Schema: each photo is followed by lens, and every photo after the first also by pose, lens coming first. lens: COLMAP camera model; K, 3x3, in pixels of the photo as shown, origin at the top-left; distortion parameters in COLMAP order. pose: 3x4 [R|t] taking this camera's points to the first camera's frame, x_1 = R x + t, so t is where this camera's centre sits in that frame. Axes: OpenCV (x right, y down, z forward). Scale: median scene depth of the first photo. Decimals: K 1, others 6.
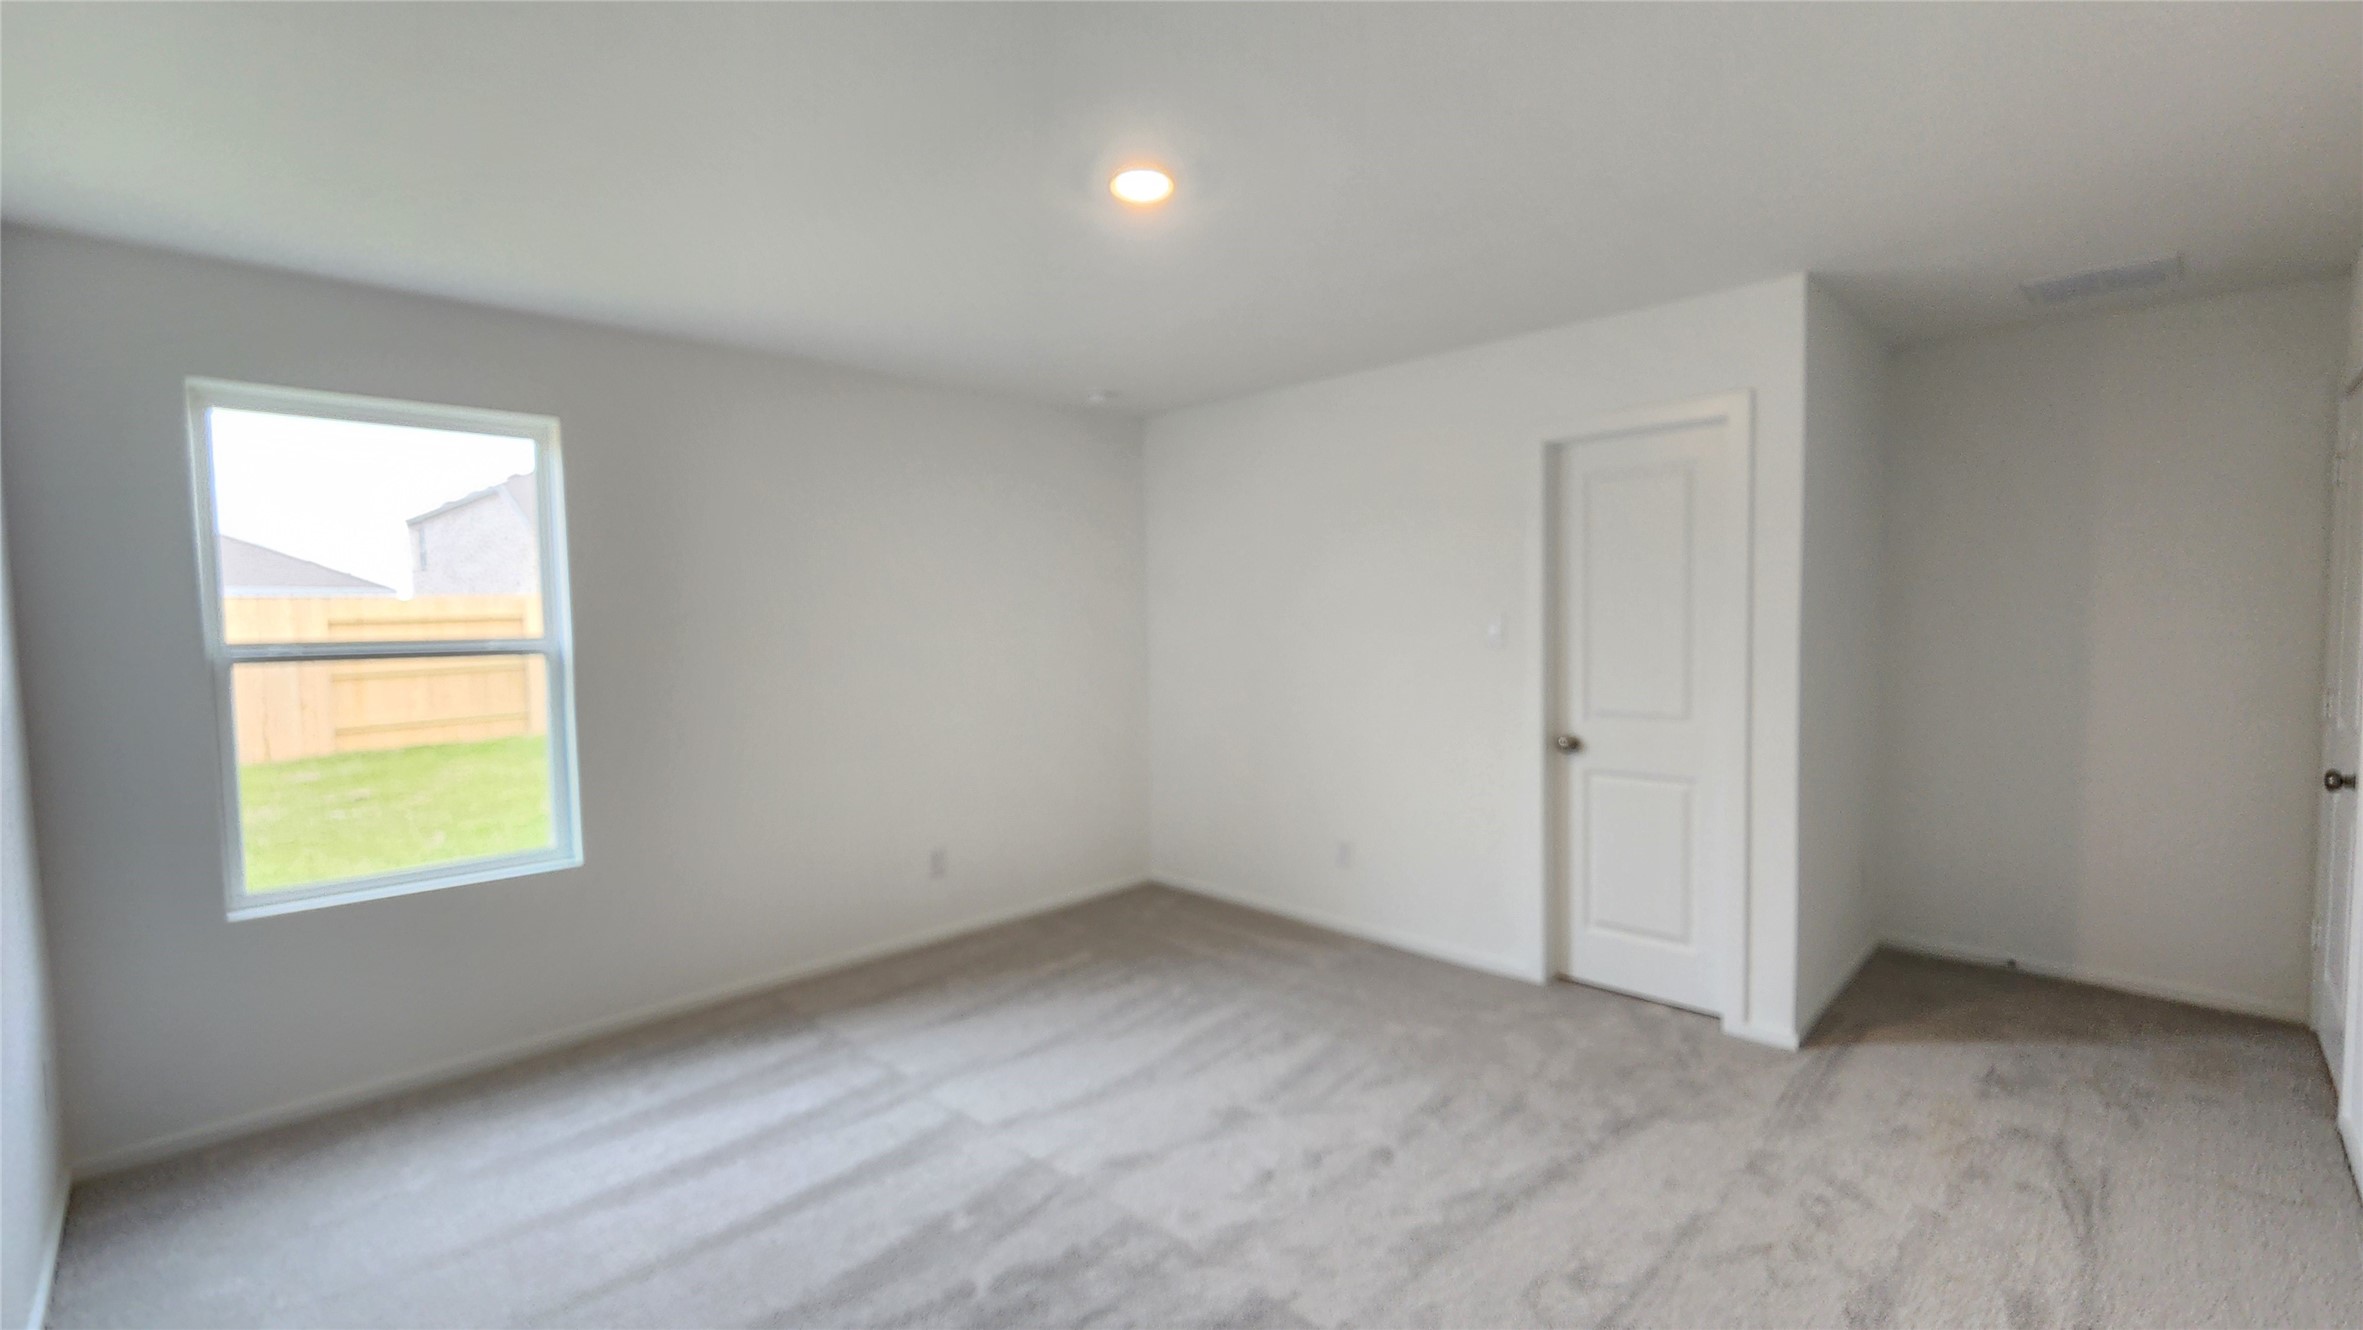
lens RADIAL K [[981.1, 0, 1189.0], [0, 981.1, 670.3], [0, 0, 1]] dist [-0.000667, -0.000164]
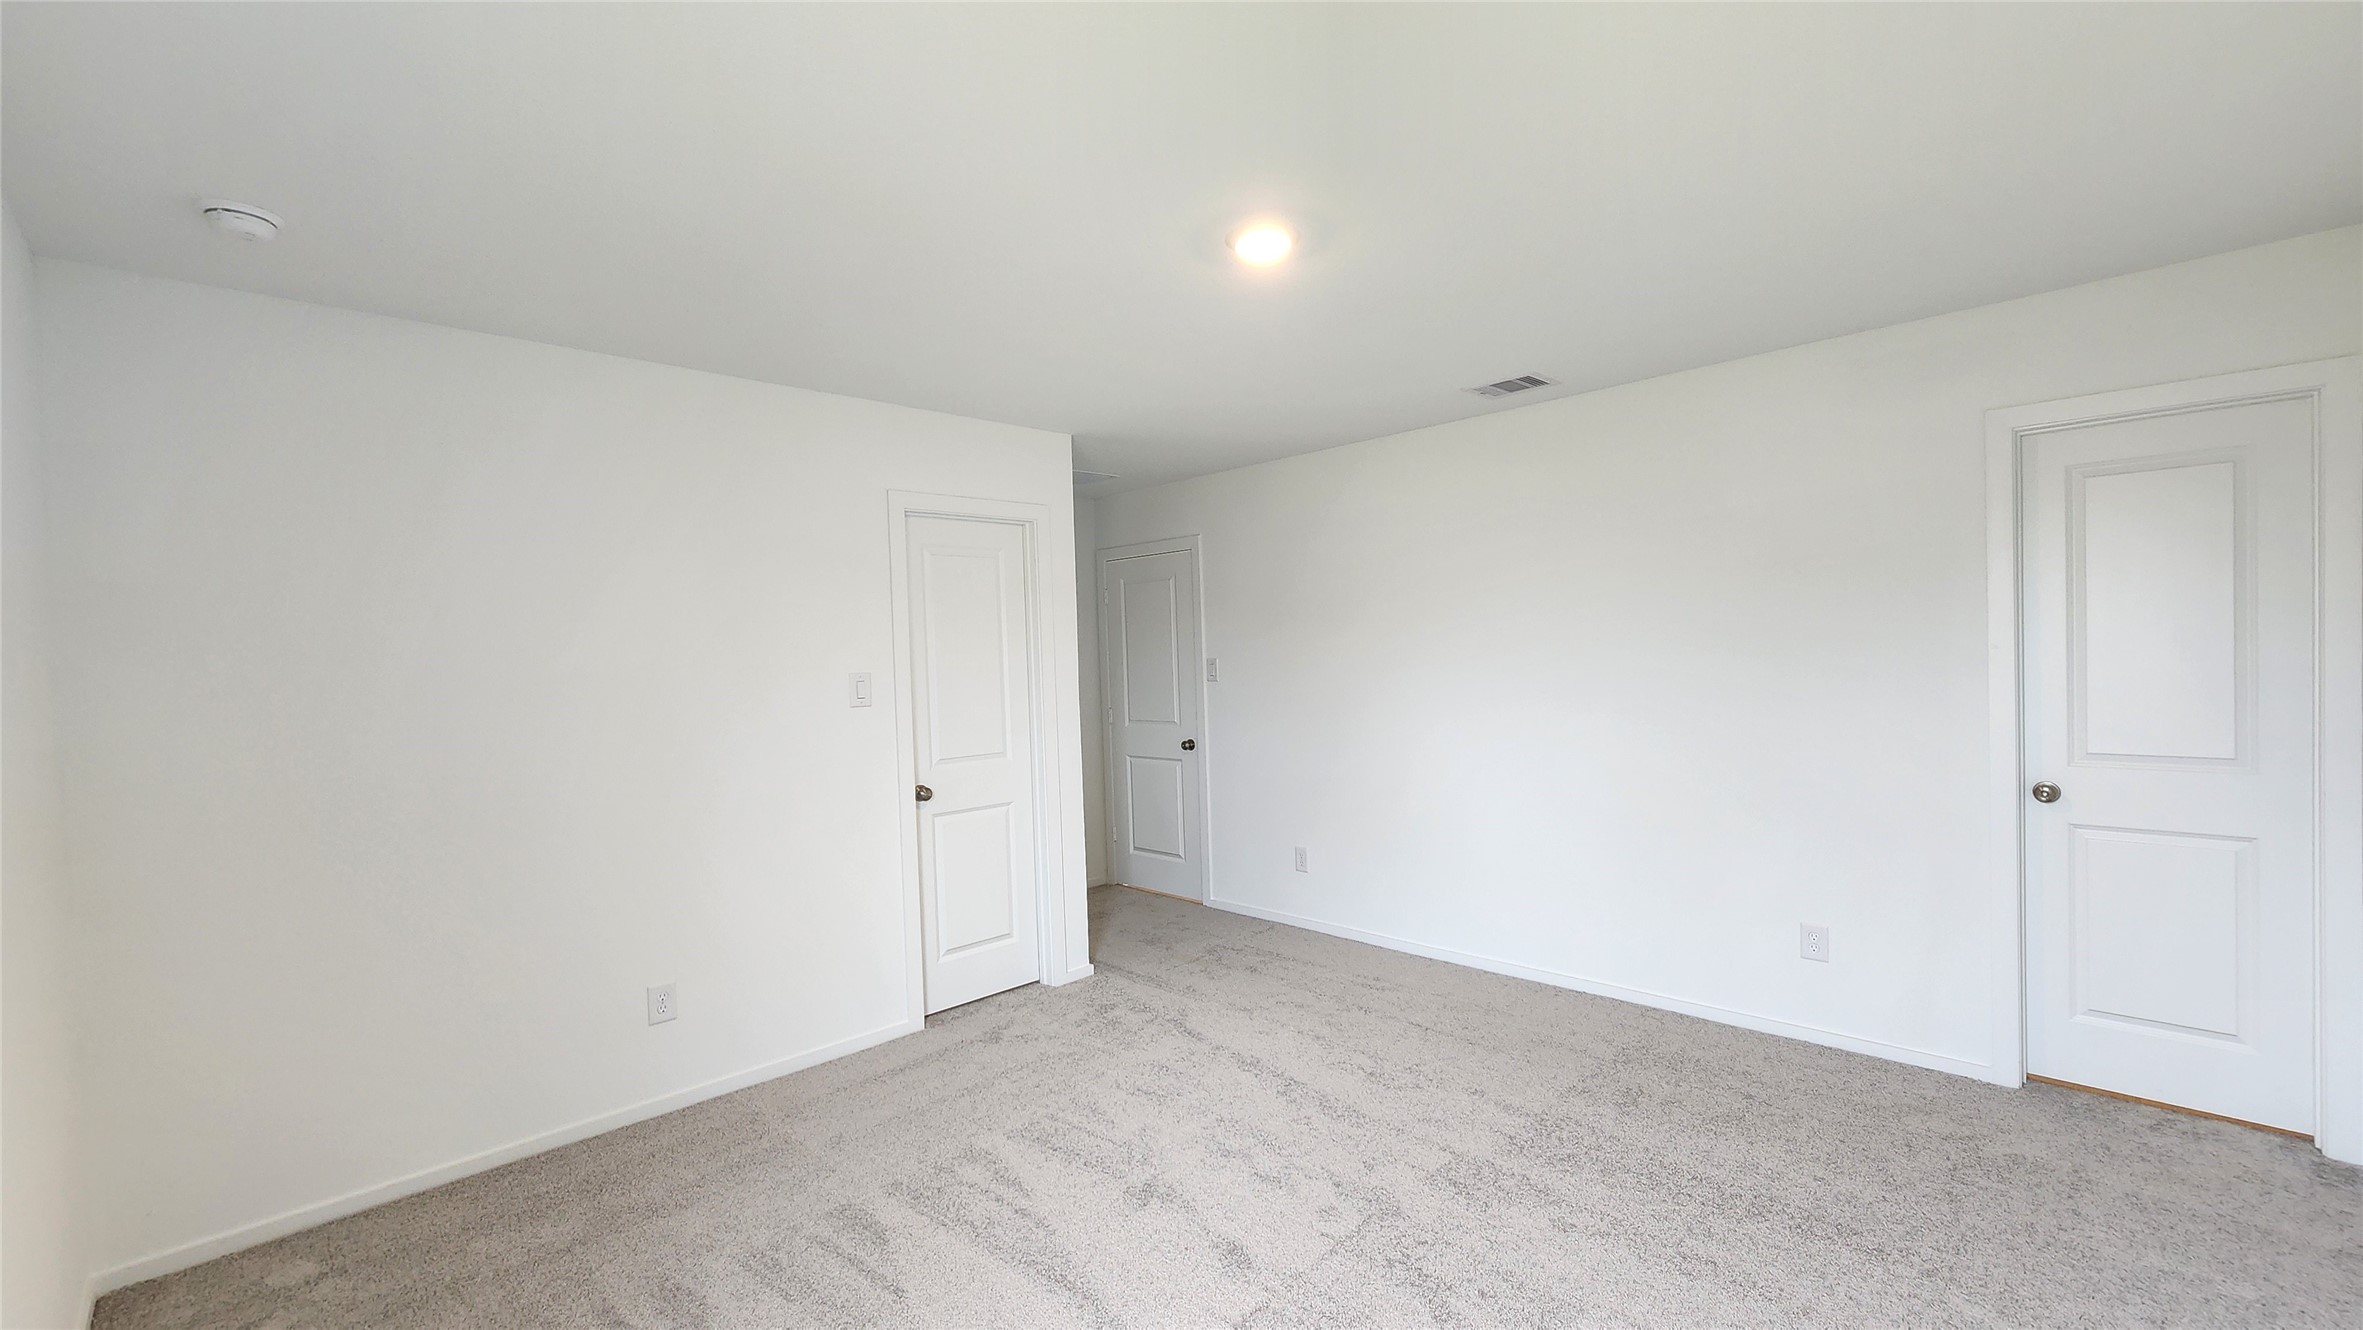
lens RADIAL K [[981.1, 0, 1189.0], [0, 981.1, 670.3], [0, 0, 1]] dist [-0.000667, -0.000164]
pose [[0.022335, -0.001831, 0.999749, -0.934829], [0.085460, 0.996342, -0.000085, -0.047568], [-0.996091, 0.085441, 0.022410, 0.926869]]
